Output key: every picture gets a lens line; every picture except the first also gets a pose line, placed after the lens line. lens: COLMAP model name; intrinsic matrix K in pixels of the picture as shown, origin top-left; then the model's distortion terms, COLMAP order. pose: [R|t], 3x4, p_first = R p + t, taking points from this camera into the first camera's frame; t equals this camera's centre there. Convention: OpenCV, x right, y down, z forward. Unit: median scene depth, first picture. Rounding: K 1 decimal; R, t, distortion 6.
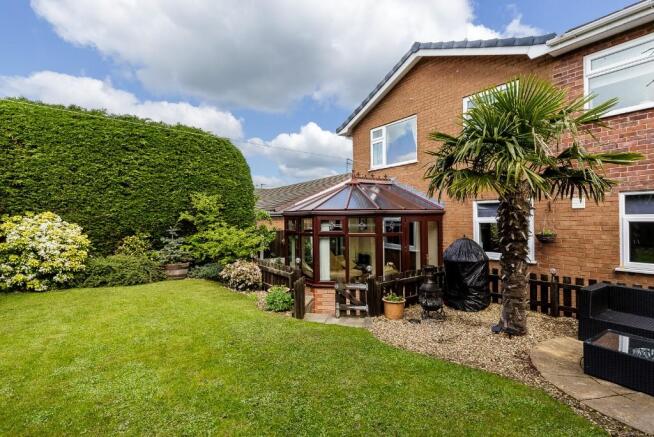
lens RADIAL K [[331.6, 0, 327.7], [0, 331.6, 219.0], [0, 0, 1]] dist [-0.000945, -0.000137]
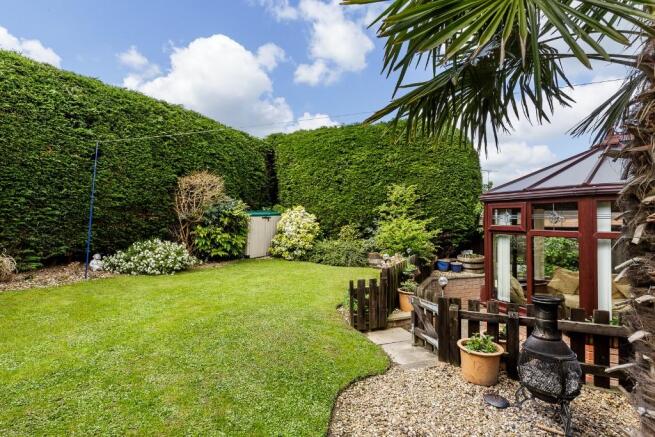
lens RADIAL K [[332.1, 0, 327.2], [0, 332.1, 218.3], [0, 0, 1]] dist [-0.000945, -0.000137]
pose [[0.484276, 0.006436, -0.874891, 0.437678], [-0.011475, 0.999934, 0.001004, 0.028122], [0.874840, 0.009554, 0.484318, 0.391275]]
